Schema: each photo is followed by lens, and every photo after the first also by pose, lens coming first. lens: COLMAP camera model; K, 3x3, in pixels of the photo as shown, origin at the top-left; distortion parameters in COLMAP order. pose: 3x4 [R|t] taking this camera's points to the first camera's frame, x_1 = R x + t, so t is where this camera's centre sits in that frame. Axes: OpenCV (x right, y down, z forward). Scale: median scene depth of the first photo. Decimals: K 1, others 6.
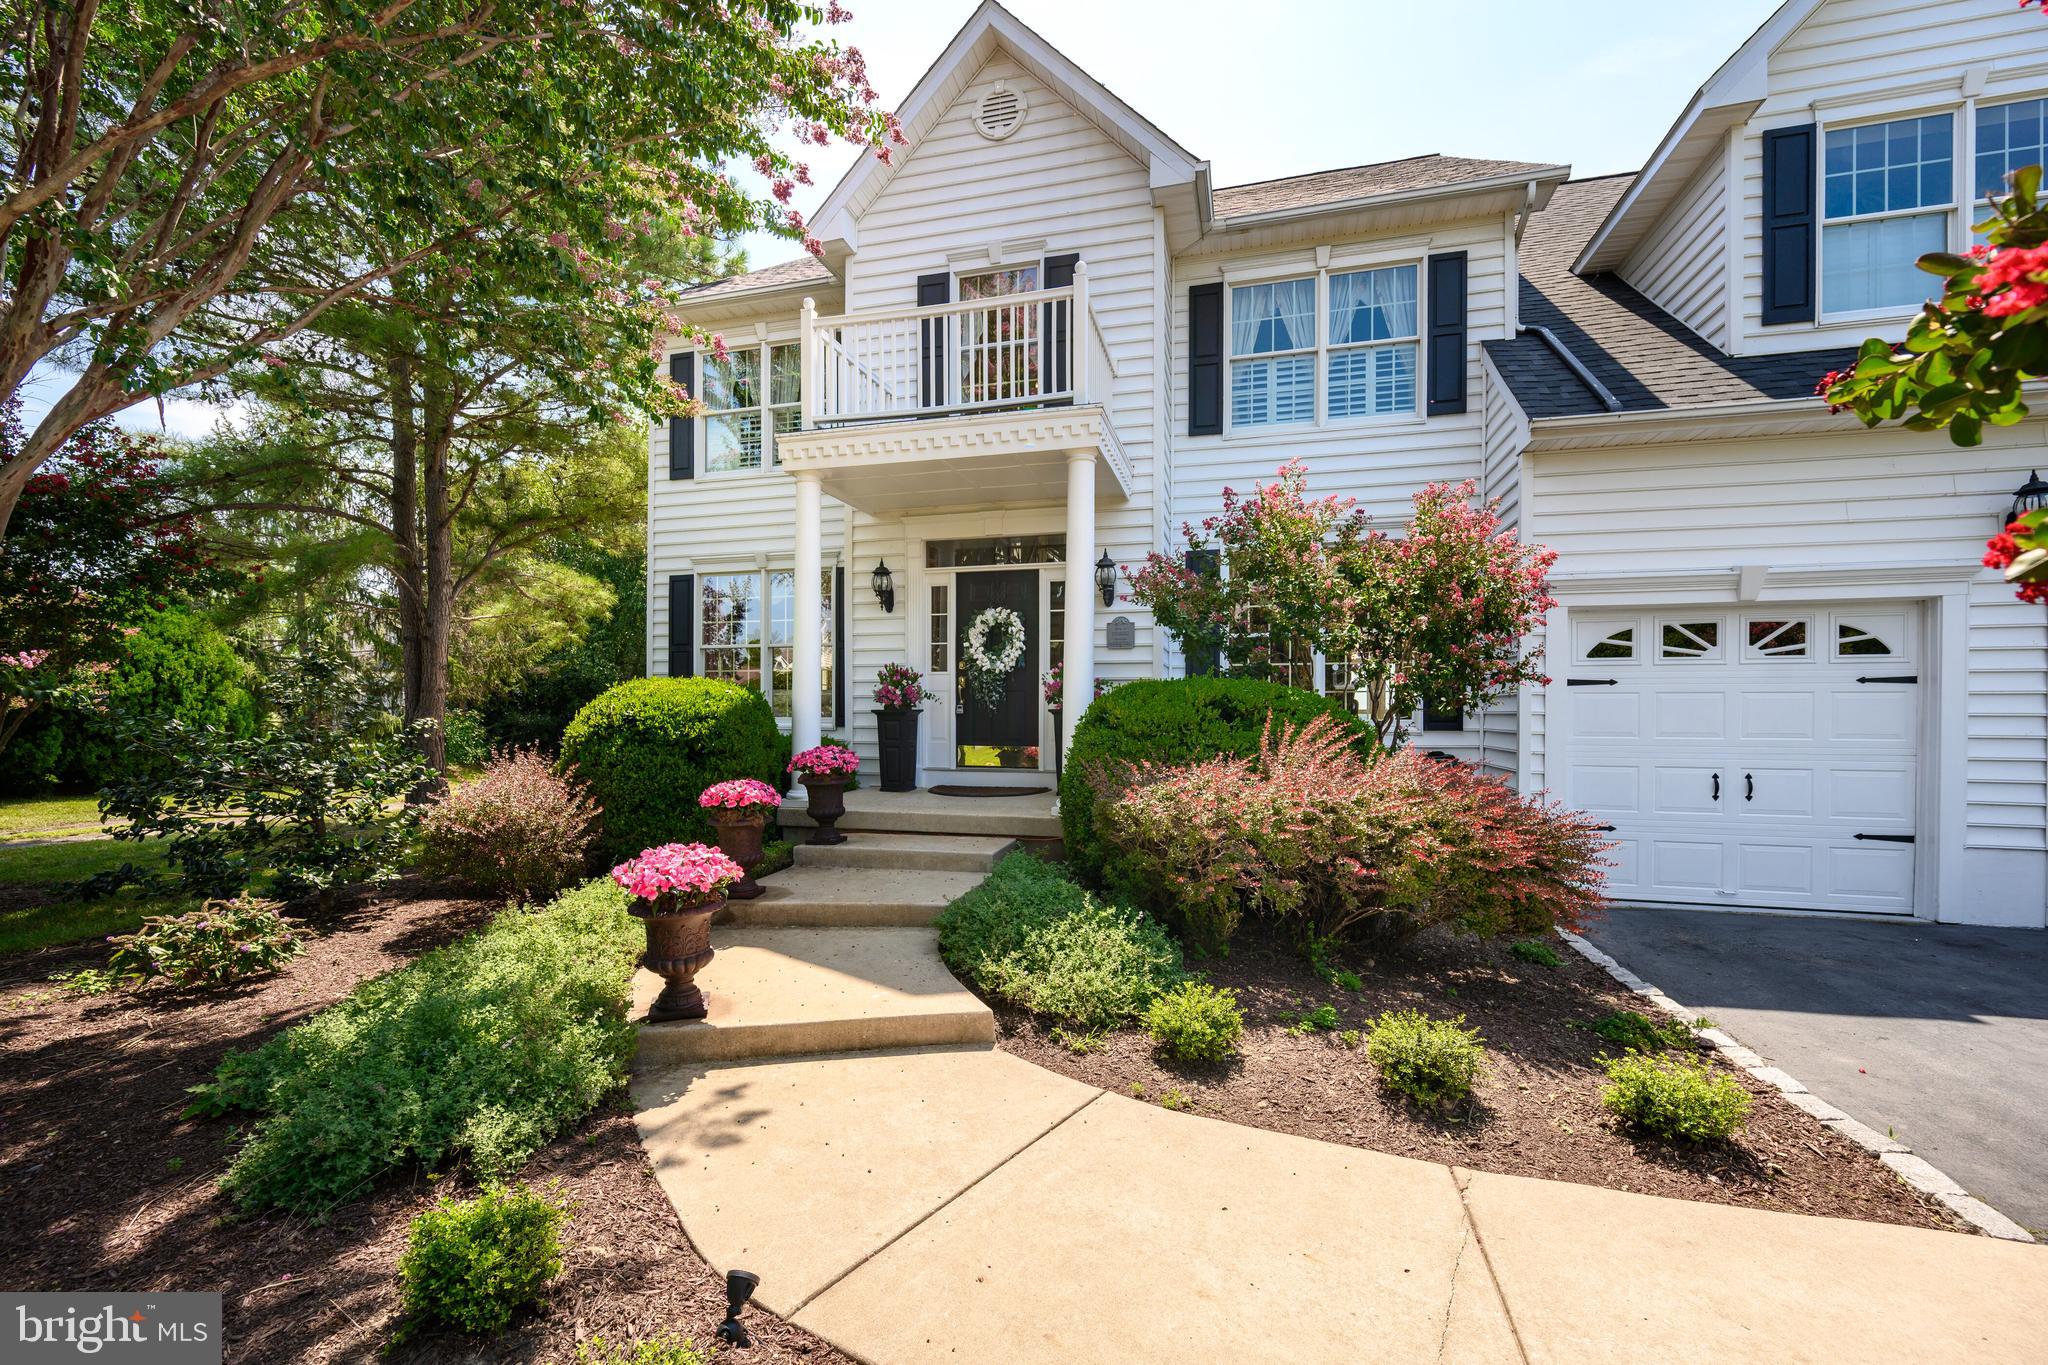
lens RADIAL K [[871.0, 0, 1010.3], [0, 871.0, 713.3], [0, 0, 1]] dist [-0.000315, 0.000622]
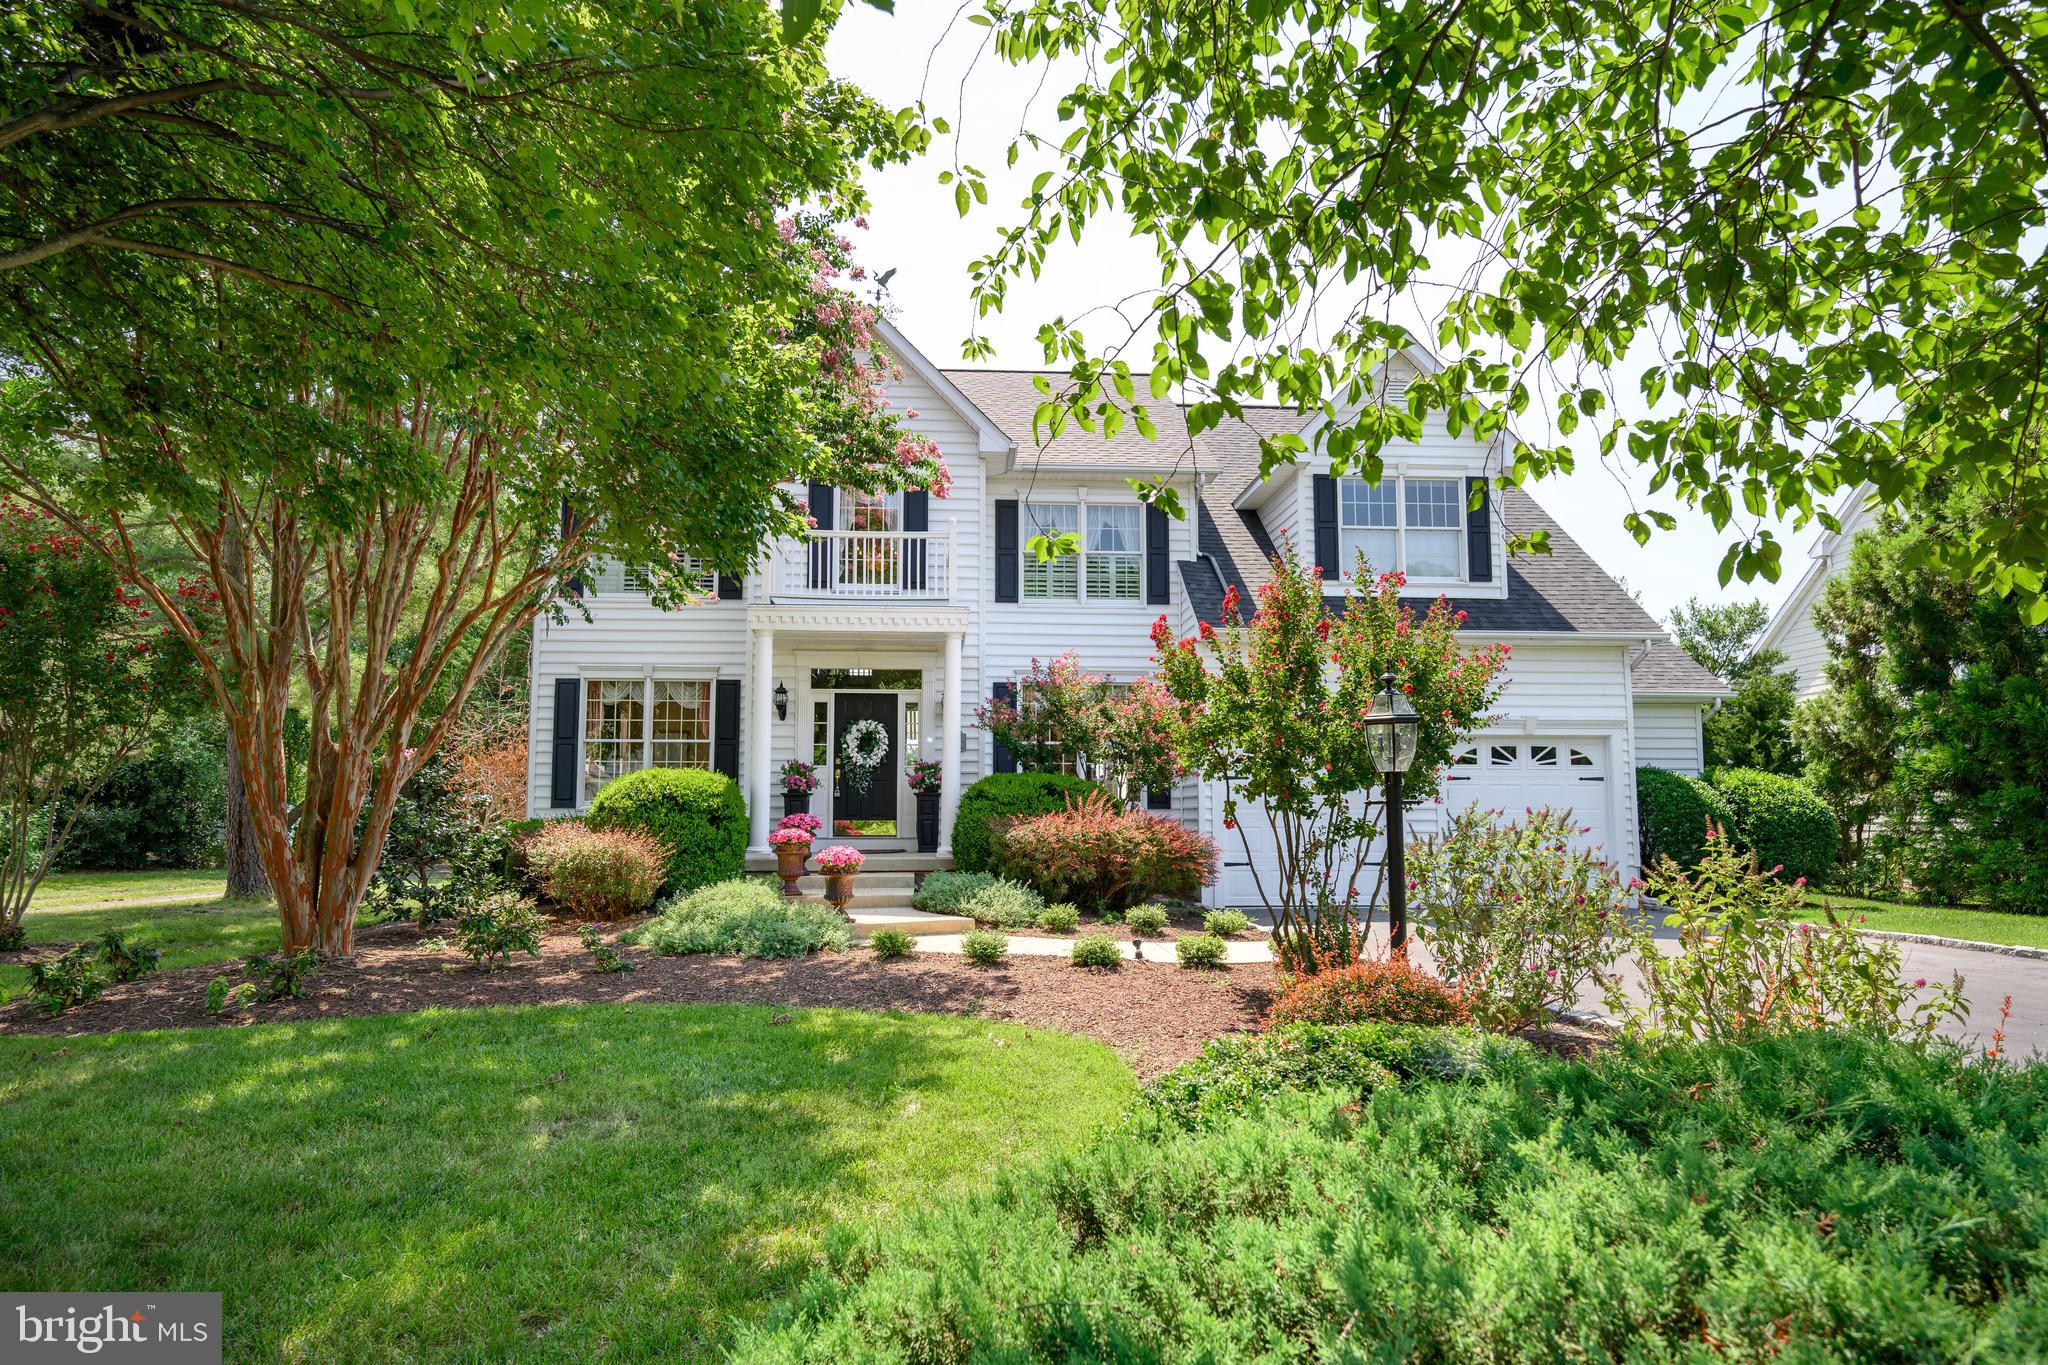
lens RADIAL K [[1309.4, 0, 1014.8], [0, 1309.4, 682.3], [0, 0, 1]] dist [-0.005809, 0.002716]
pose [[0.942446, 0.034497, 0.332575, -0.508091], [0.001490, 0.994220, -0.107352, 0.045224], [-0.334356, 0.101669, 0.936947, -1.079344]]
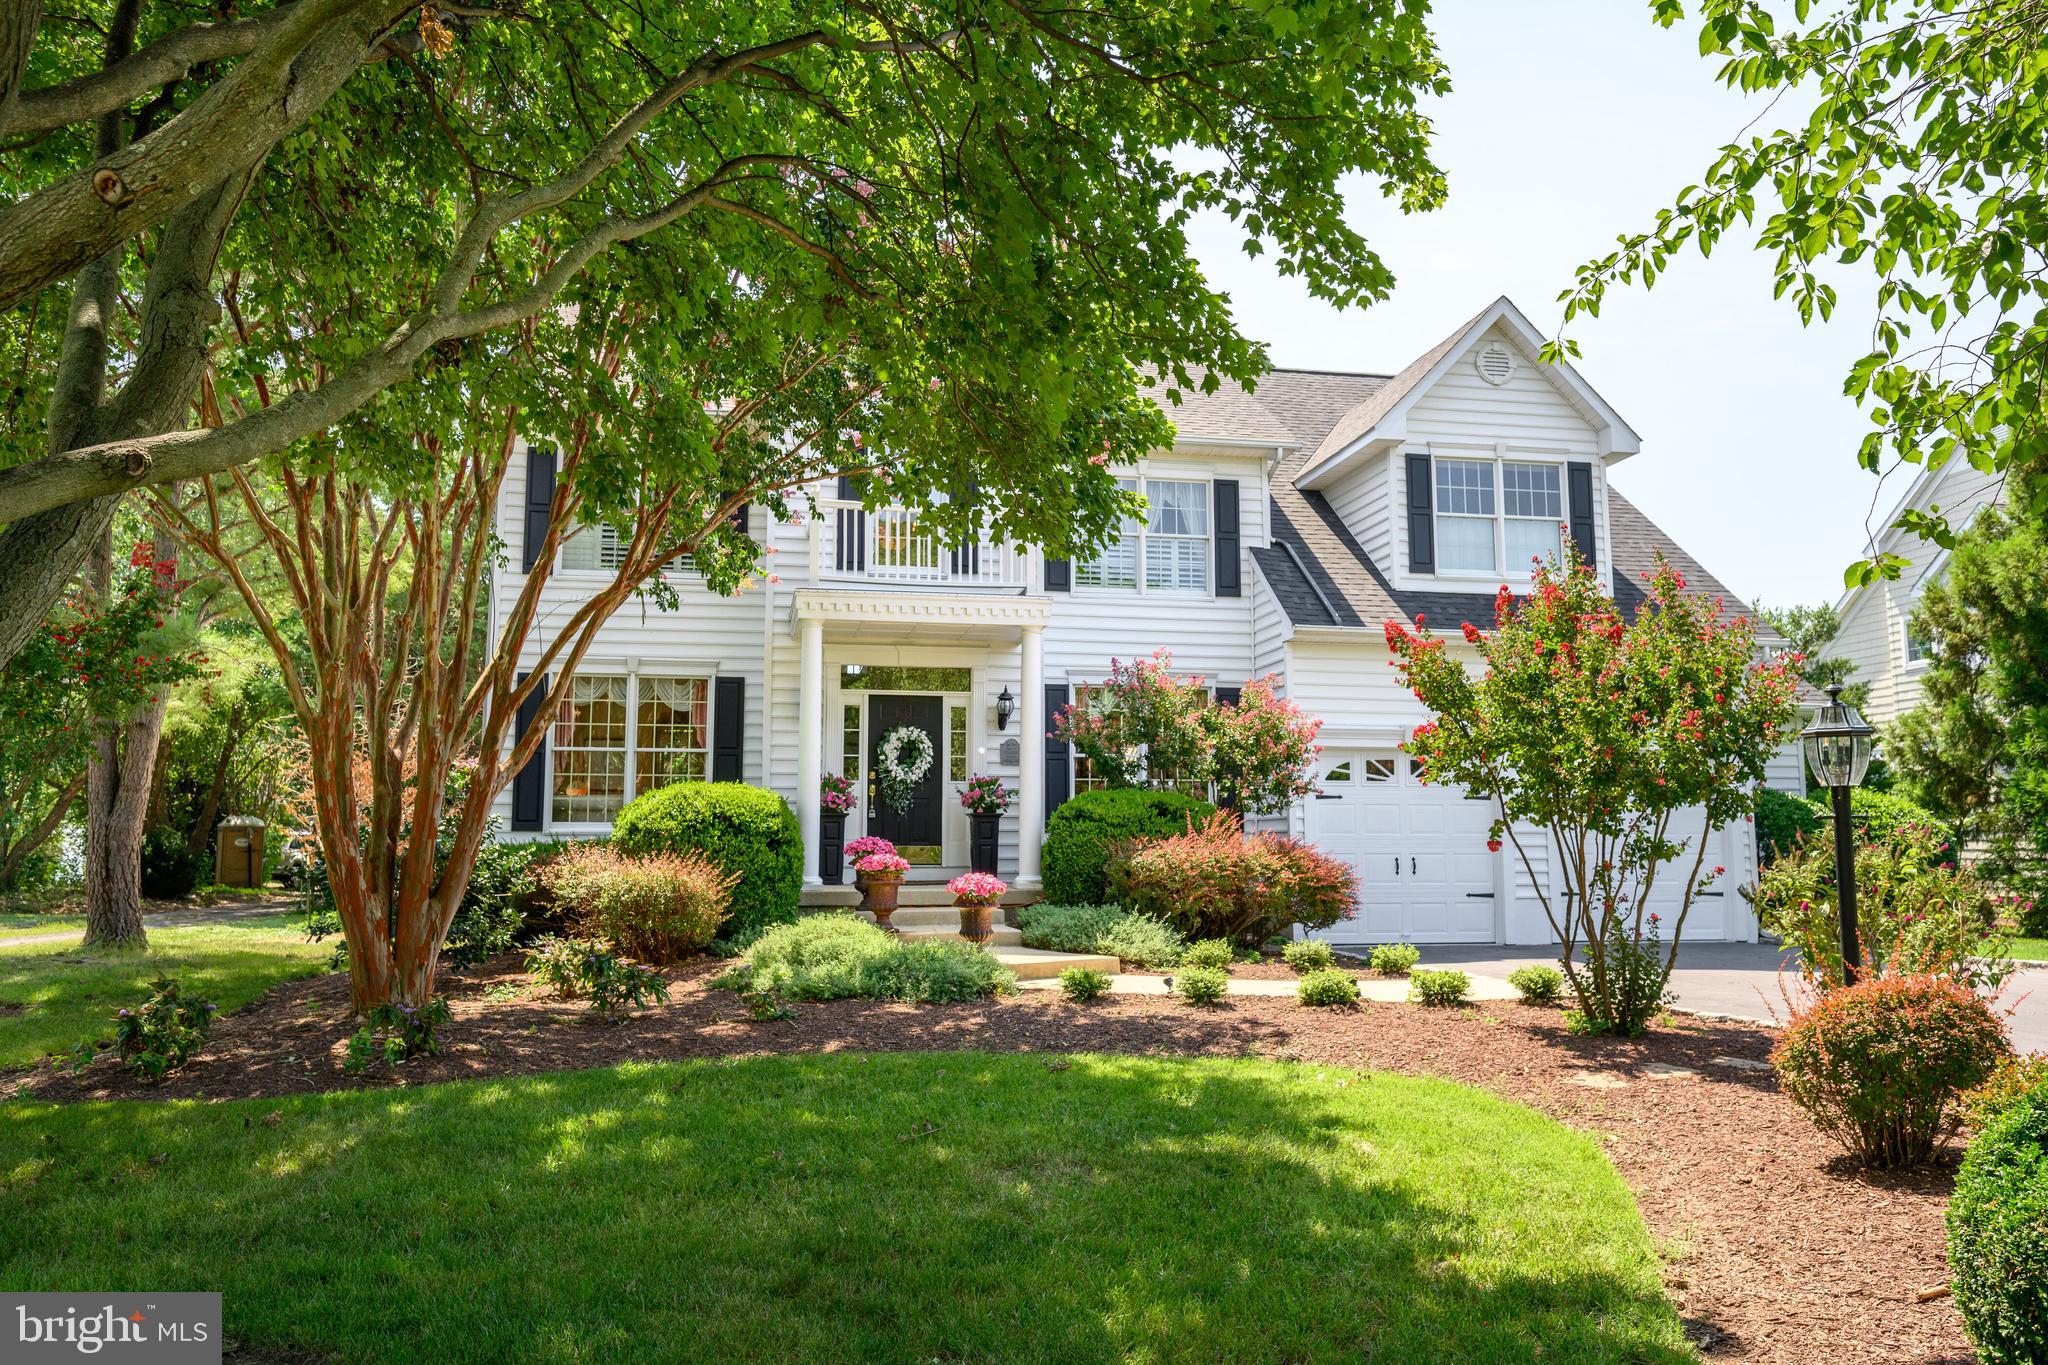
lens RADIAL K [[1604.2, 0, 1014.8], [0, 1604.2, 633.7], [0, 0, 1]] dist [-0.007924, 0.008671]
pose [[0.892204, 0.059953, 0.447636, -0.896615], [0.002189, 0.990564, -0.137032, 0.053328], [-0.451627, 0.123241, 0.883654, -1.032510]]
